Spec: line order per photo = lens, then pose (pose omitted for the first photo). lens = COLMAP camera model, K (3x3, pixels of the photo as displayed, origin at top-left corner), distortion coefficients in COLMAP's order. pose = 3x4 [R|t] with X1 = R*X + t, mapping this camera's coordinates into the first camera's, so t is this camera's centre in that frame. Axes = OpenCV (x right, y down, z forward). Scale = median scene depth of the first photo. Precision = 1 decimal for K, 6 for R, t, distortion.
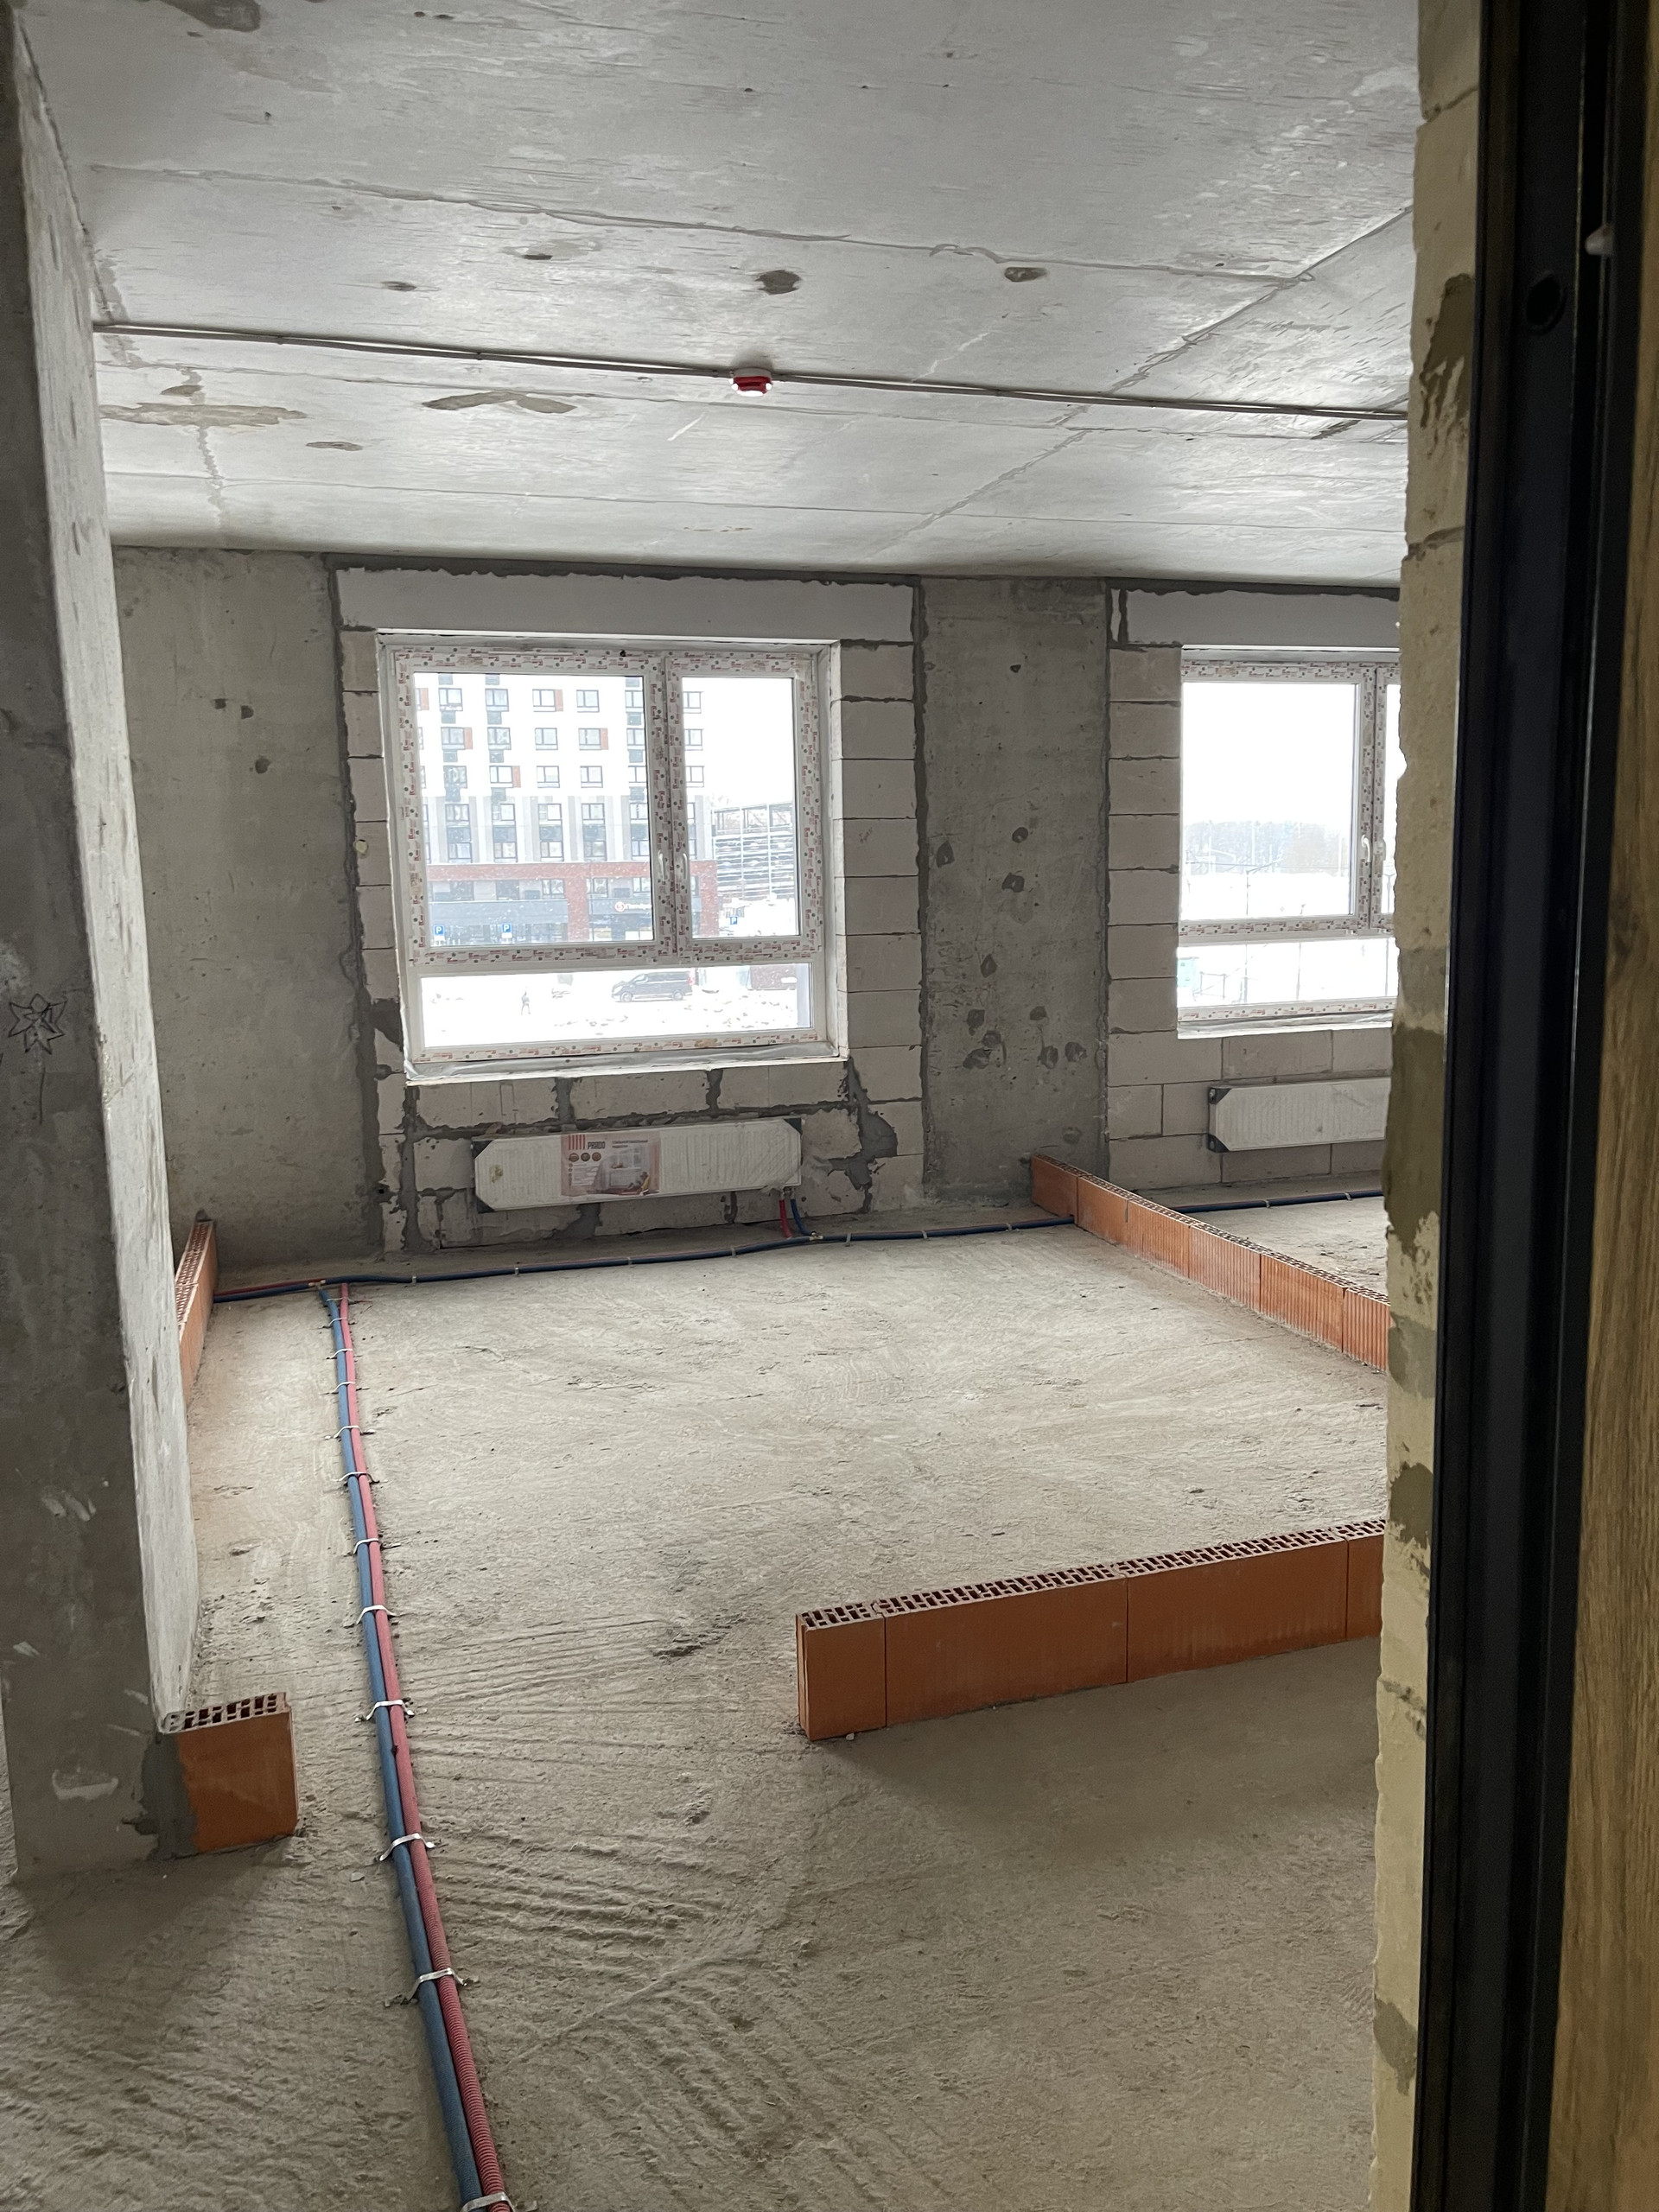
lens RADIAL K [[1662.1, 0, 837.6], [0, 1662.1, 1104.2], [0, 0, 1]] dist [0.065500, -0.089856]
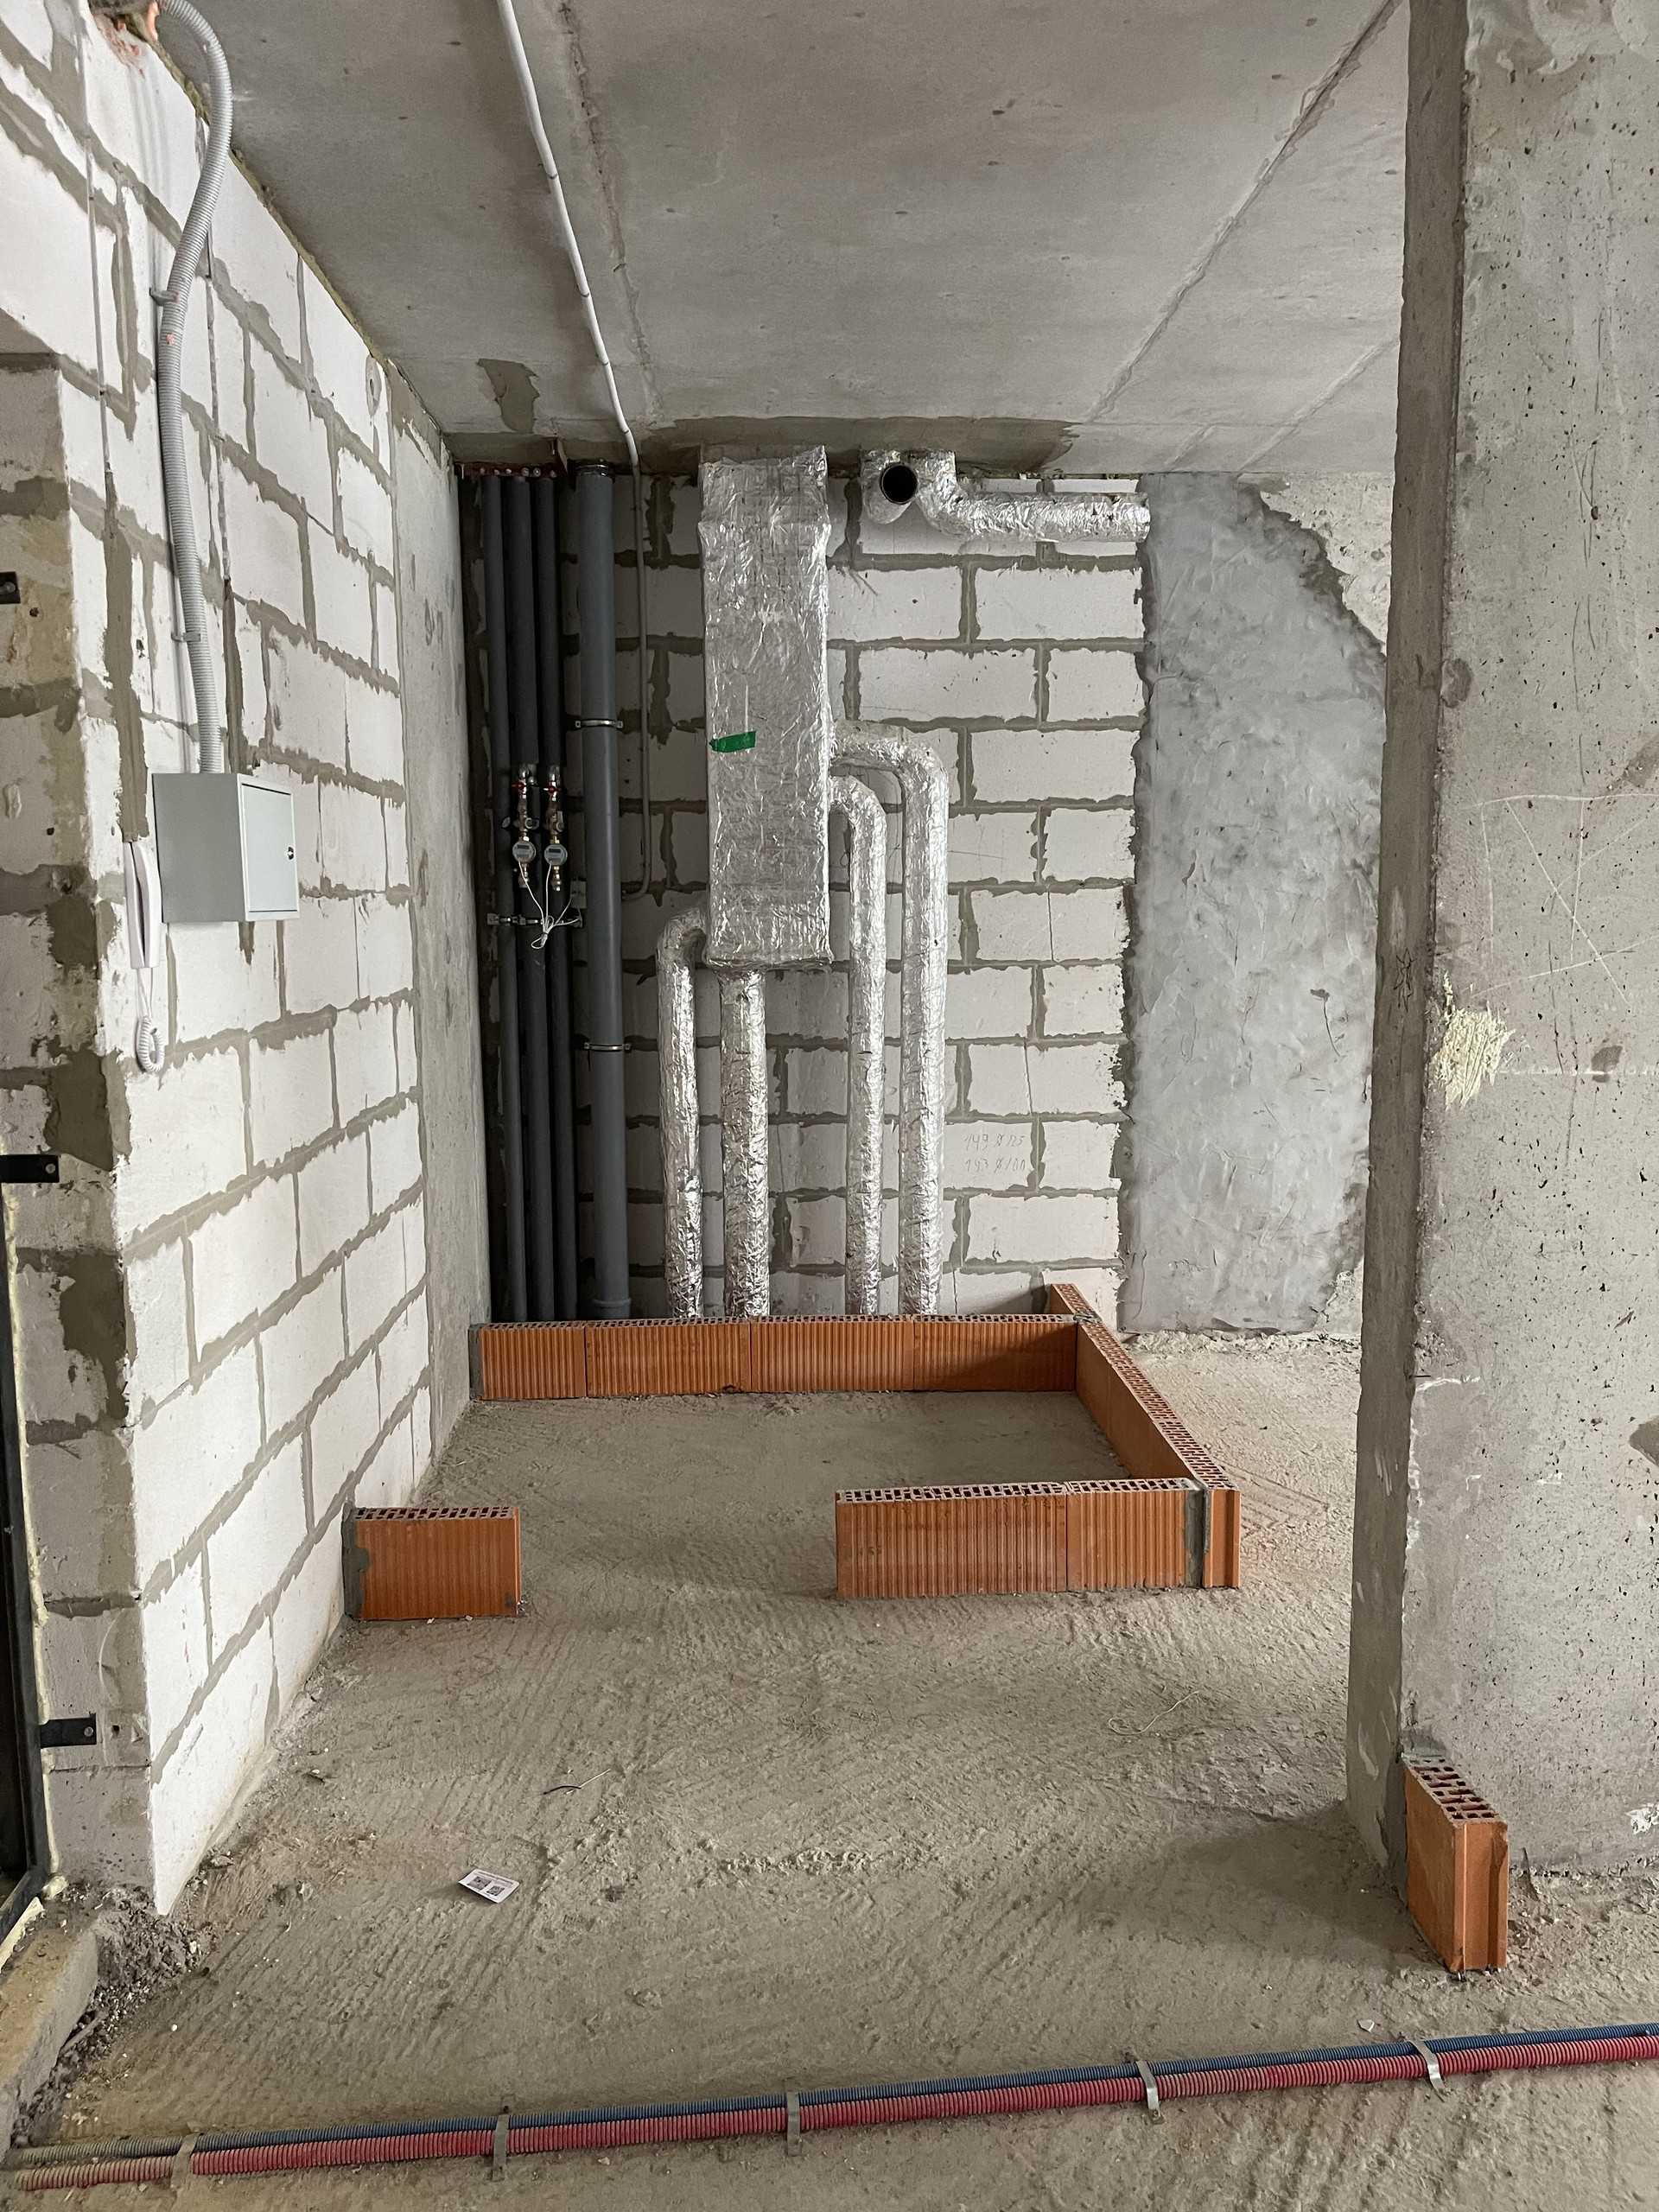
lens RADIAL K [[1662.1, 0, 851.1], [0, 1662.1, 1103.8], [0, 0, 1]] dist [0.065500, -0.089856]
pose [[-0.248705, 0.142814, -0.957993, 0.232314], [-0.128318, 0.975494, 0.178736, -0.046502], [0.960042, 0.167381, -0.224285, 0.396220]]
